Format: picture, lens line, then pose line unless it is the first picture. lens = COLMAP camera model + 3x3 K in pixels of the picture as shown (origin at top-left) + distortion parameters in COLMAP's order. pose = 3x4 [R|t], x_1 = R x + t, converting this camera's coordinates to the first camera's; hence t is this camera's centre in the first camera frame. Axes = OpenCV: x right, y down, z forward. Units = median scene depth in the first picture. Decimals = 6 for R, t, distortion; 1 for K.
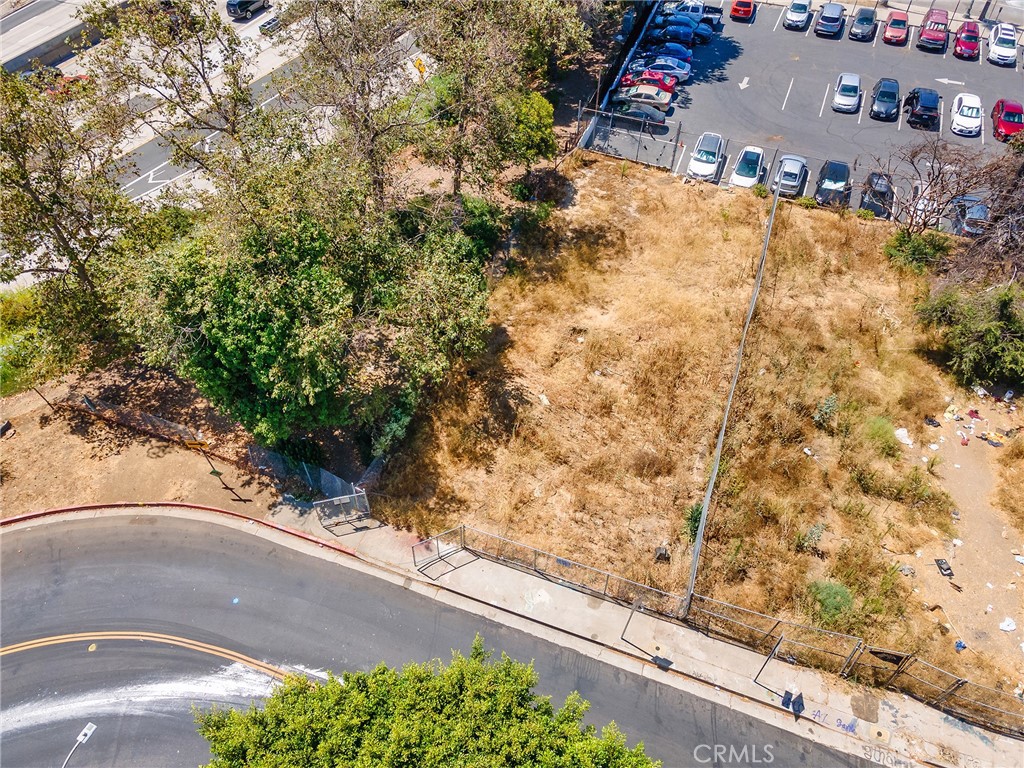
lens RADIAL K [[744.8, 0, 504.9], [0, 744.8, 379.0], [0, 0, 1]] dist [0.021595, 0.043448]
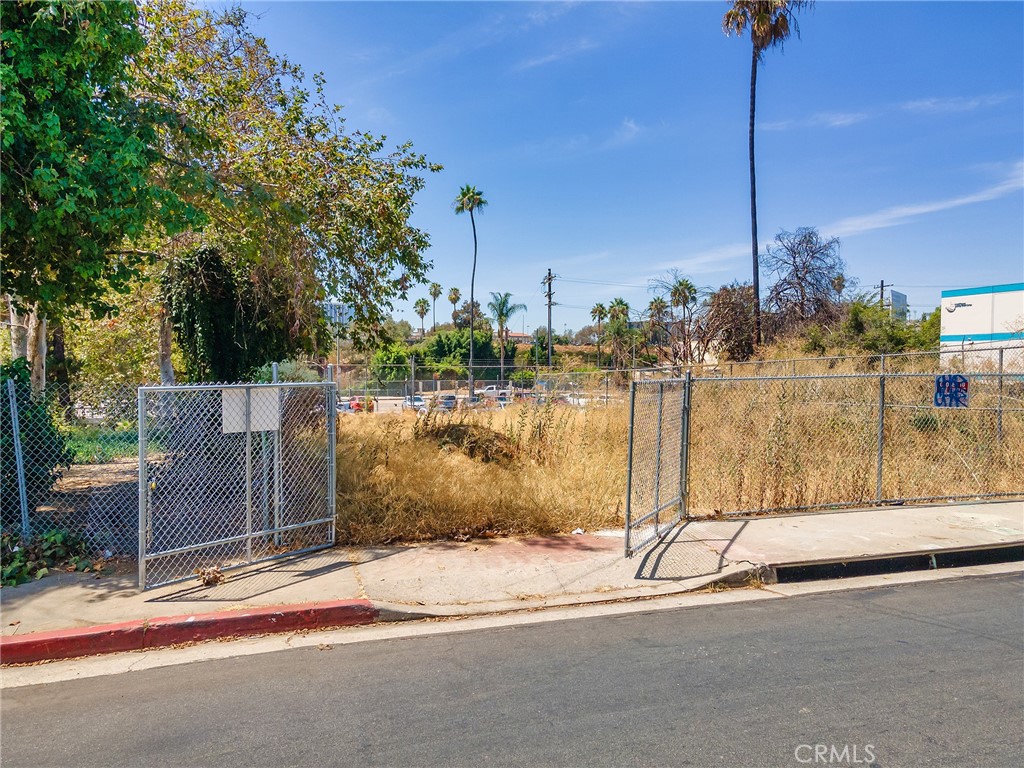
lens RADIAL K [[744.8, 0, 504.9], [0, 744.8, 379.0], [0, 0, 1]] dist [0.021595, 0.043448]
pose [[0.793870, -0.014723, 0.607910, -0.261003], [0.464282, 0.660281, -0.590315, 0.292615], [-0.392700, 0.750875, 0.531012, 0.720152]]
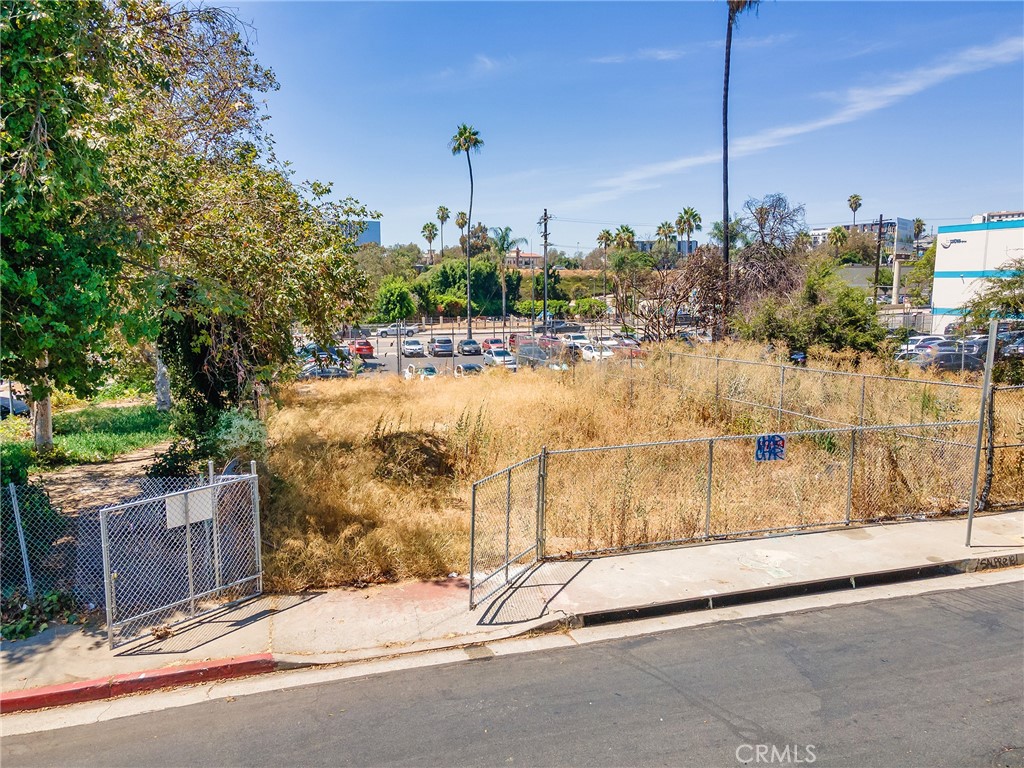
lens RADIAL K [[743.4, 0, 505.2], [0, 743.4, 379.3], [0, 0, 1]] dist [0.044768, 0.002576]
pose [[0.805215, -0.084988, 0.586860, -0.256571], [0.456429, 0.720623, -0.521896, 0.309717], [-0.378550, 0.688099, 0.619047, 0.610544]]
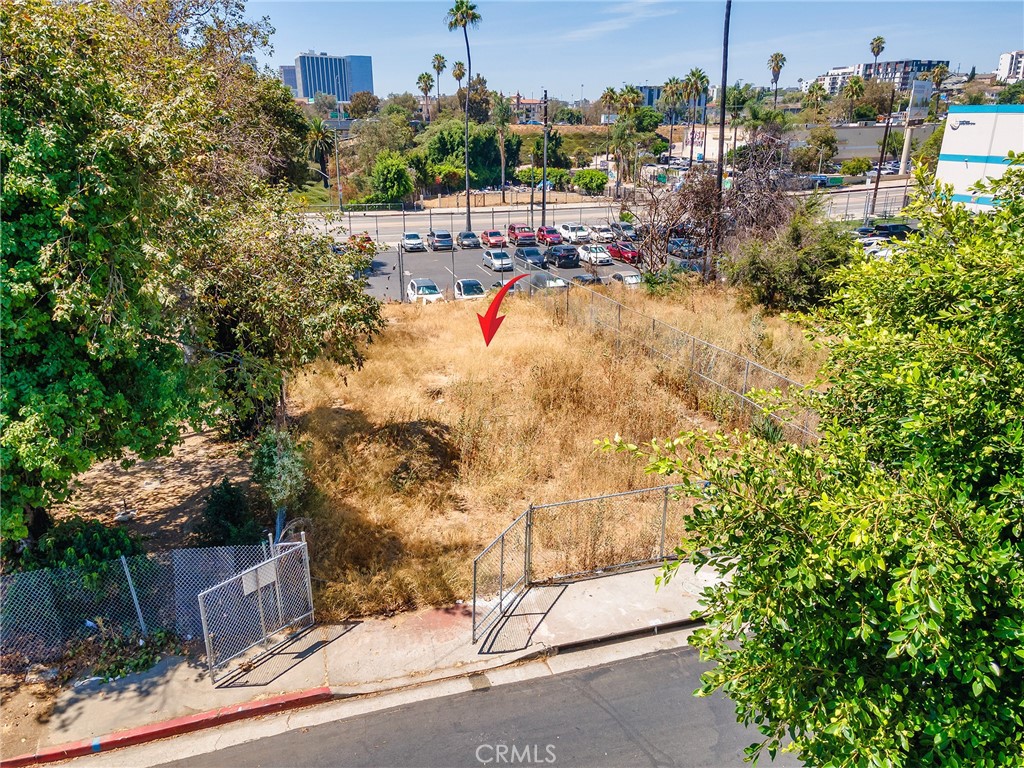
lens RADIAL K [[744.8, 0, 504.9], [0, 744.8, 379.0], [0, 0, 1]] dist [0.021595, 0.043448]
pose [[0.805342, -0.199683, 0.558168, -0.280284], [0.455807, 0.810594, -0.367664, 0.254654], [-0.379032, 0.550512, 0.743822, 0.486178]]
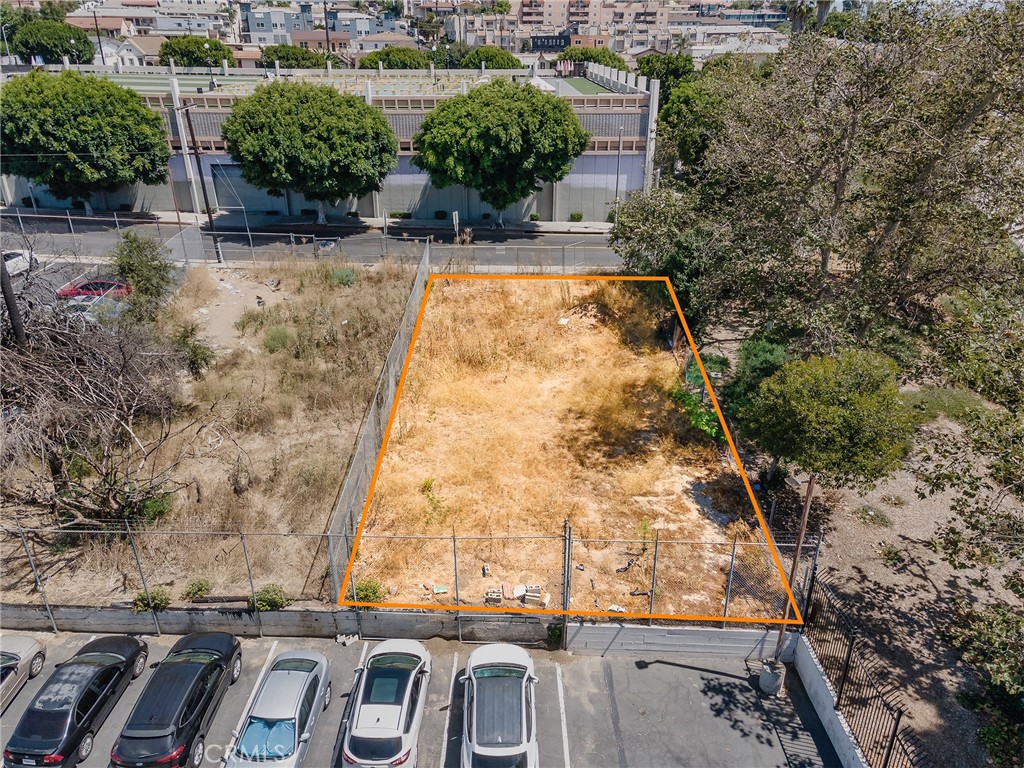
lens RADIAL K [[743.4, 0, 505.2], [0, 743.4, 379.3], [0, 0, 1]] dist [0.044768, 0.002576]
pose [[-0.938344, 0.148600, -0.312135, 0.529070], [-0.261100, 0.287136, 0.921618, -1.019371], [0.226578, 0.946293, -0.230633, 1.369459]]
